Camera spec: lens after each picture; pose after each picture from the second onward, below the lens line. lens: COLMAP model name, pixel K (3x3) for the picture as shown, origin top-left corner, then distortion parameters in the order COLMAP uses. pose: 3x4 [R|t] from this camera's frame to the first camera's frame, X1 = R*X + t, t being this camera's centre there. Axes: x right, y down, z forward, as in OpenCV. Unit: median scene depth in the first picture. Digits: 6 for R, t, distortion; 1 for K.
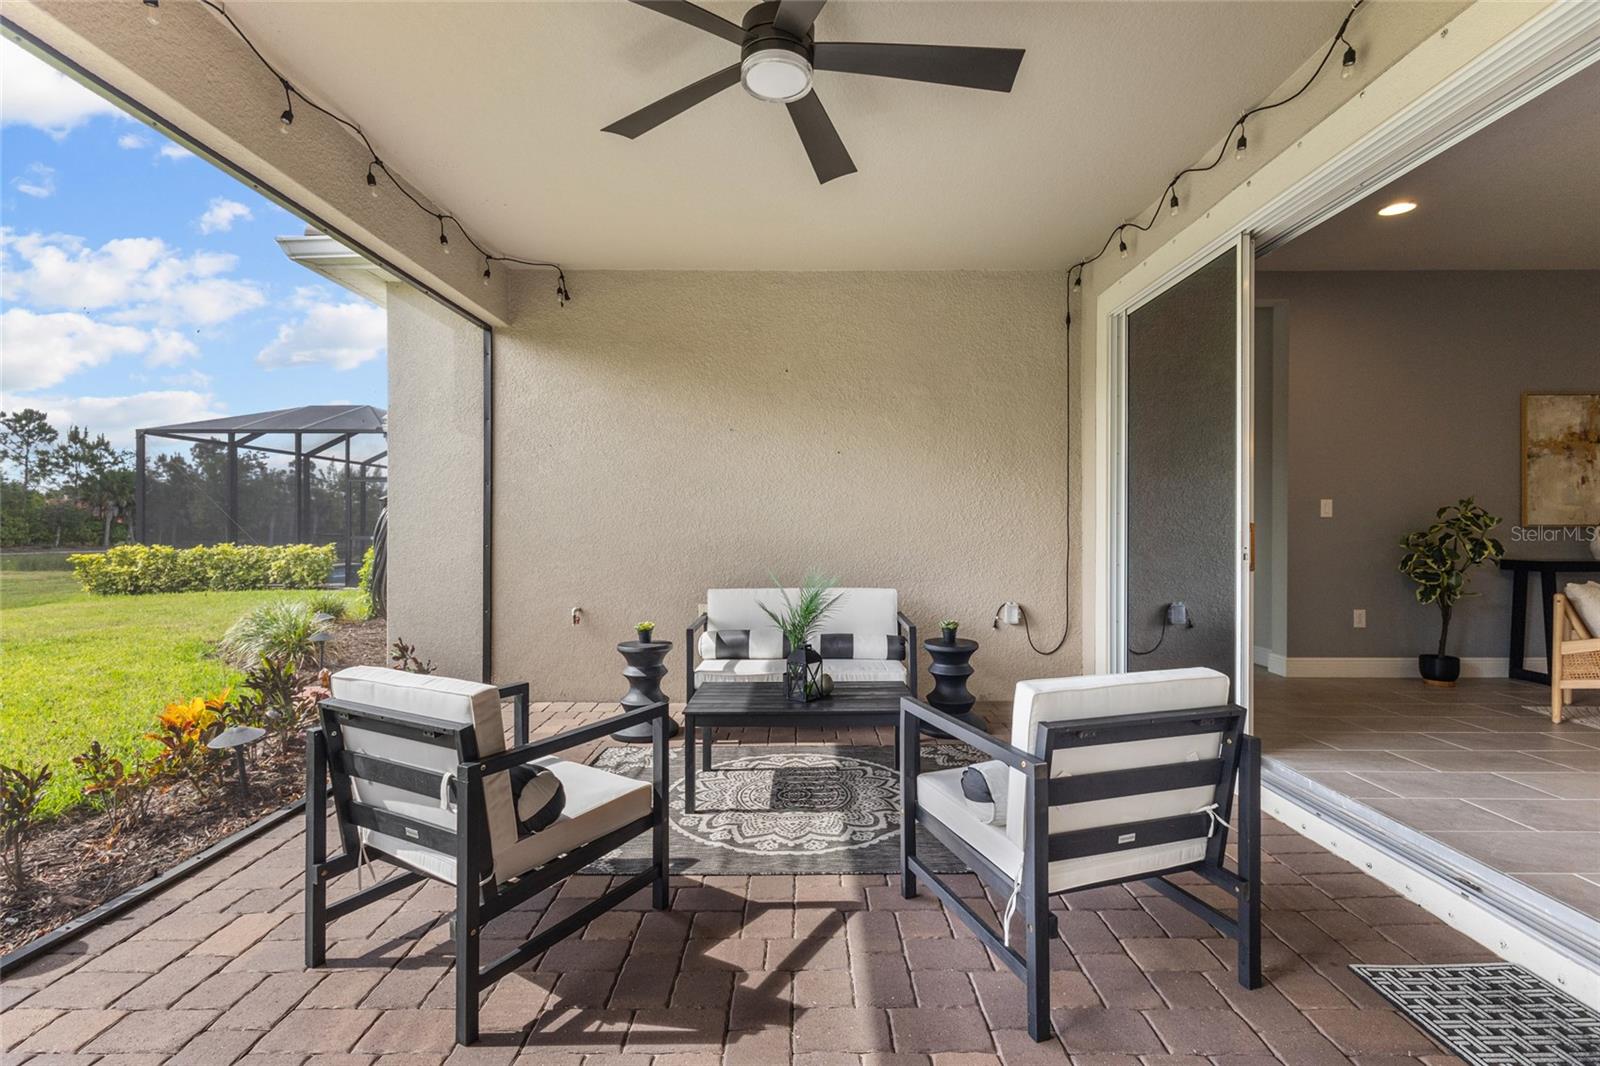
lens RADIAL K [[739.0, 0, 798.3], [0, 739.0, 527.5], [0, 0, 1]] dist [0.001992, 0.001720]
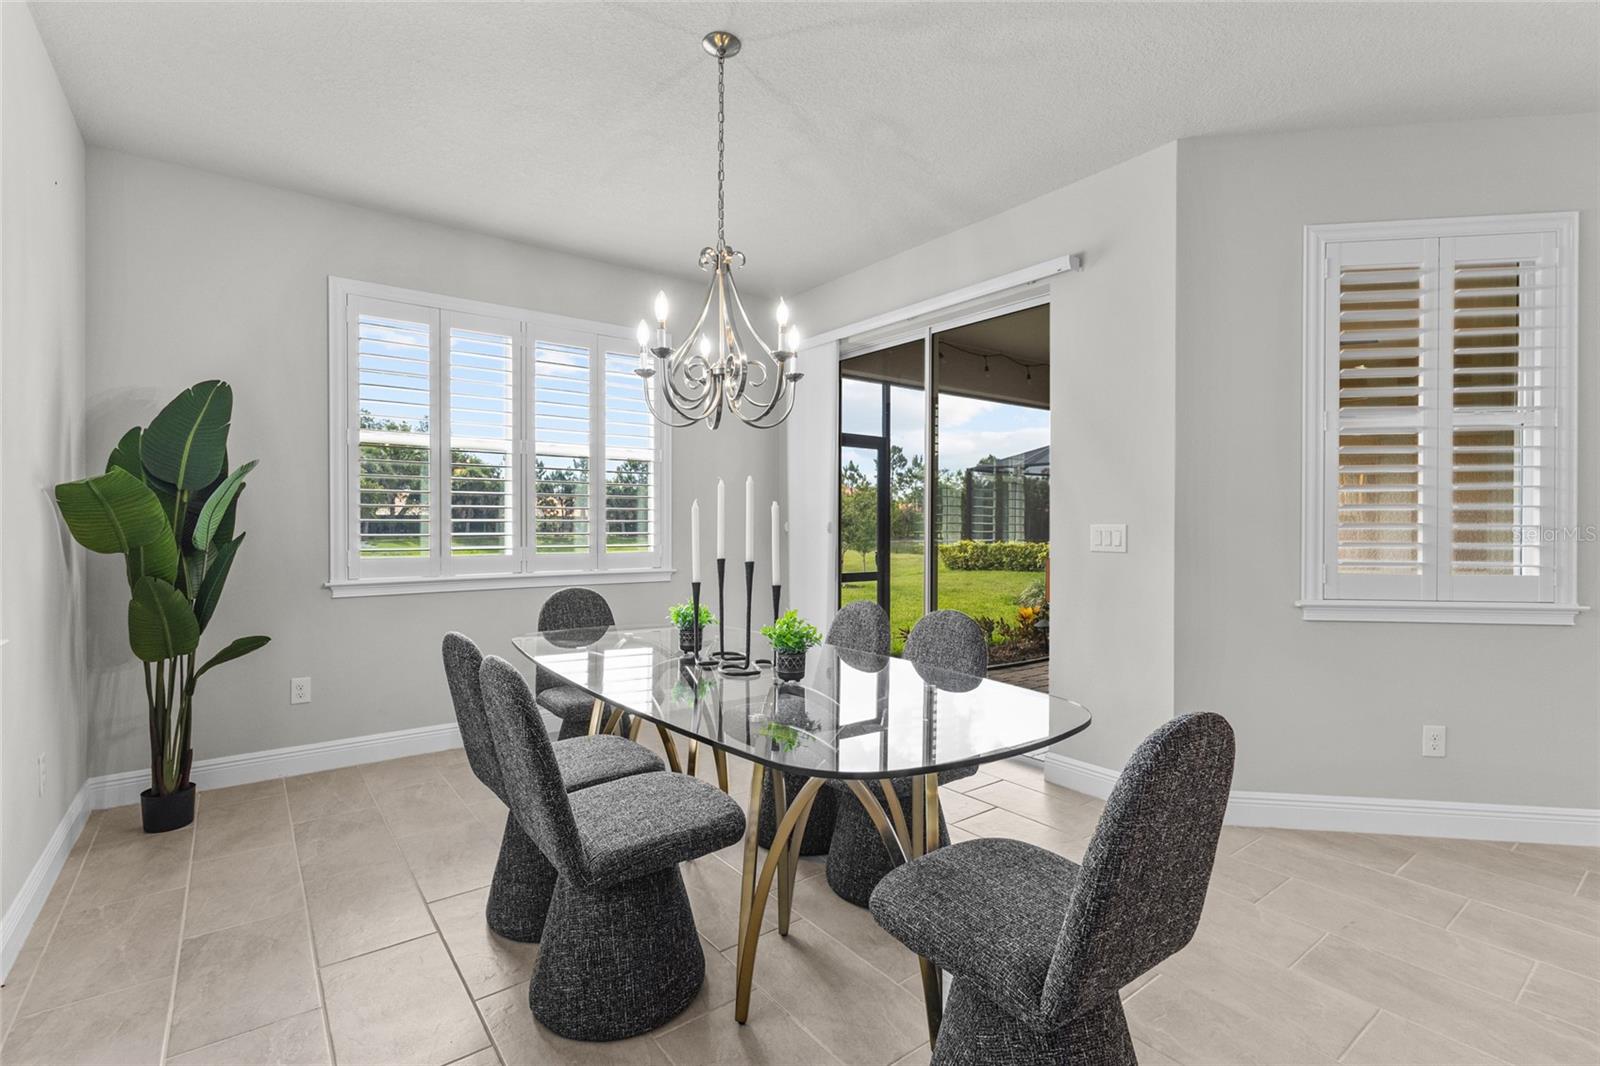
lens RADIAL K [[722.8, 0, 804.3], [0, 722.8, 532.6], [0, 0, 1]] dist [-0.000417, 0.000034]
pose [[0.607324, 0.013916, -0.794332, 0.448145], [-0.004721, 0.999892, 0.013907, -0.038832], [0.794440, -0.004696, 0.607324, -0.732447]]
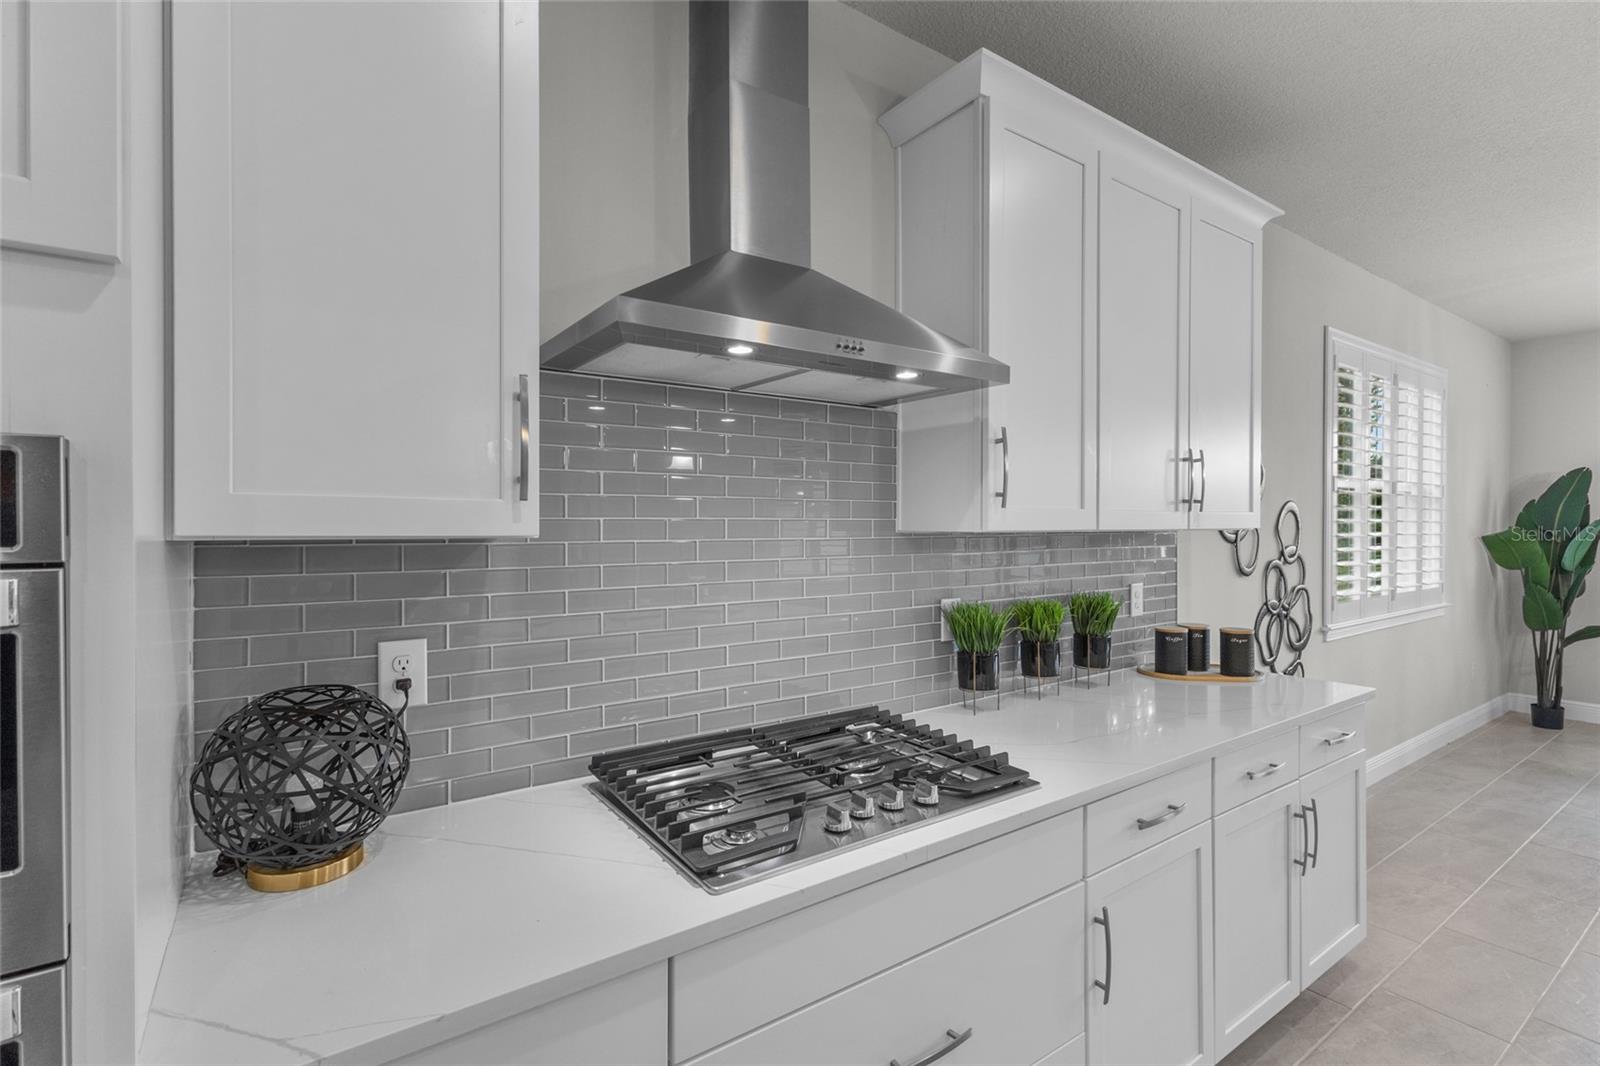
lens RADIAL K [[737.7, 0, 798.8], [0, 737.7, 525.0], [0, 0, 1]] dist [0.002156, 0.000811]
pose [[-0.814952, 0.004431, -0.579511, 1.138789], [0.001509, 0.999984, 0.005523, -0.084770], [0.579526, 0.003627, -0.814946, -0.547417]]
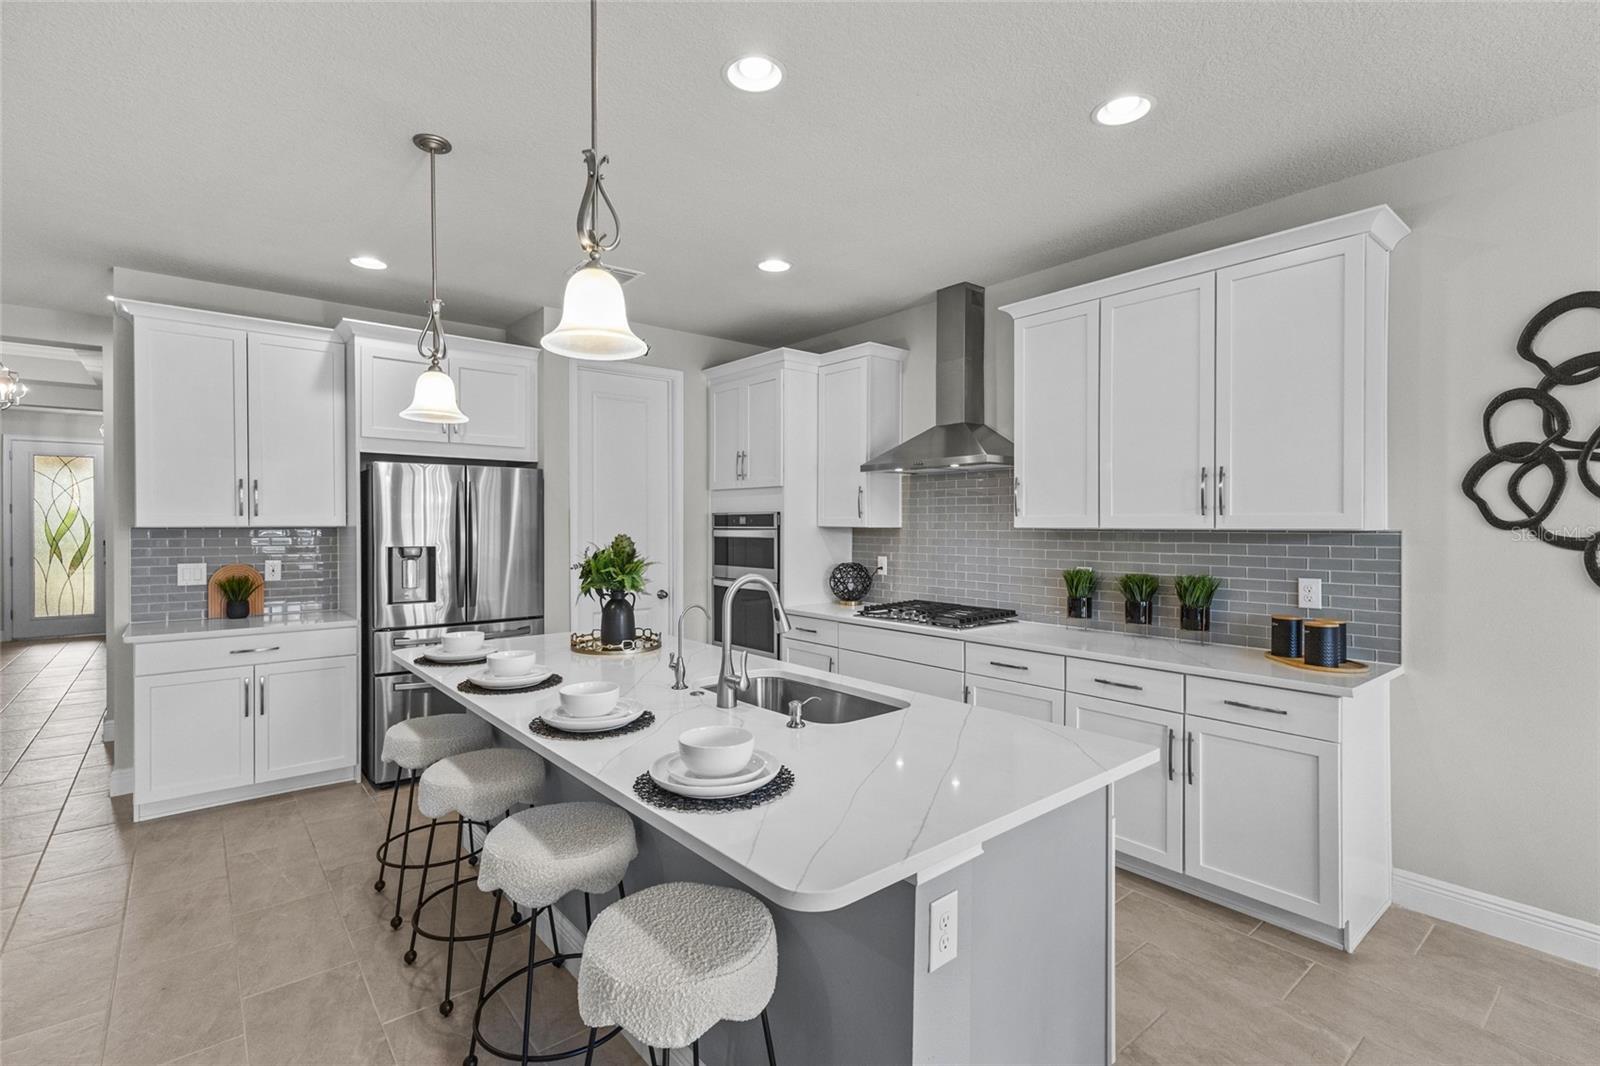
lens RADIAL K [[735.1, 0, 798.0], [0, 735.1, 528.3], [0, 0, 1]] dist [0.004216, 0.000618]
pose [[-0.642849, -0.001946, 0.765991, 0.425118], [0.000622, 0.999995, 0.003062, -0.081298], [-0.765993, 0.002445, -0.642845, -0.137580]]
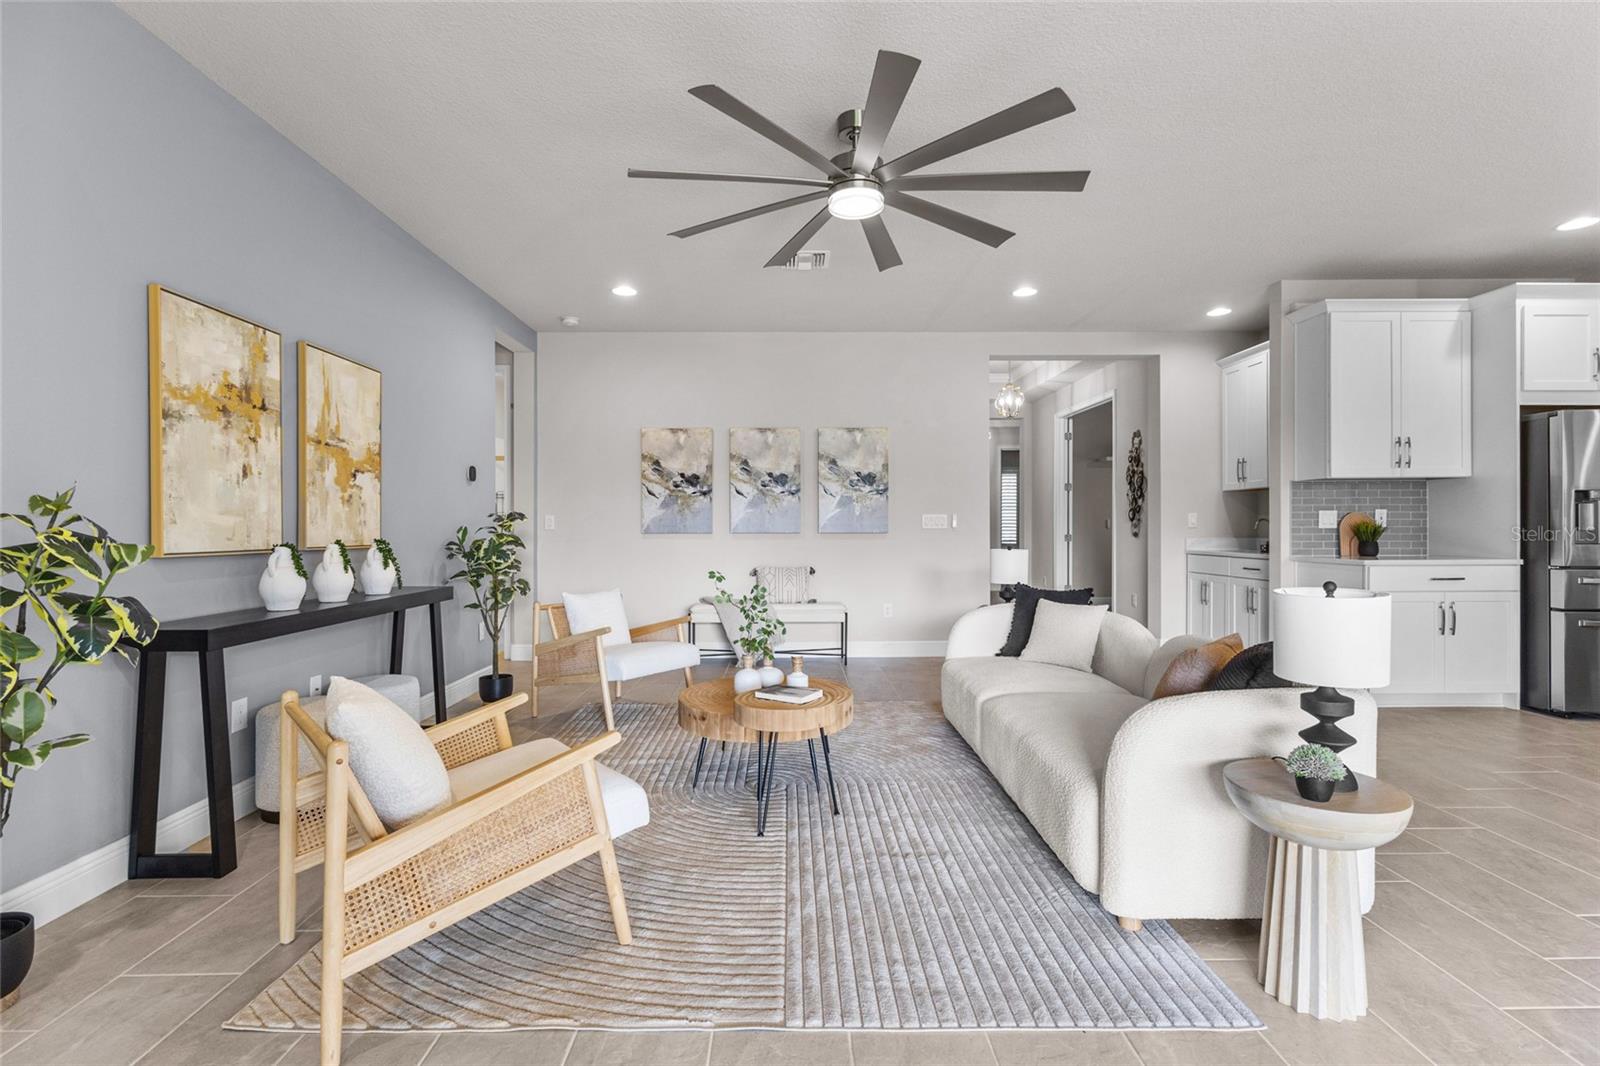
lens RADIAL K [[739.0, 0, 798.3], [0, 739.0, 527.5], [0, 0, 1]] dist [0.001992, 0.001720]
pose [[-0.020819, 0.001286, 0.999782, 0.488292], [0.004040, 0.999991, -0.001202, -0.018593], [-0.999775, 0.004014, -0.020824, 0.595148]]
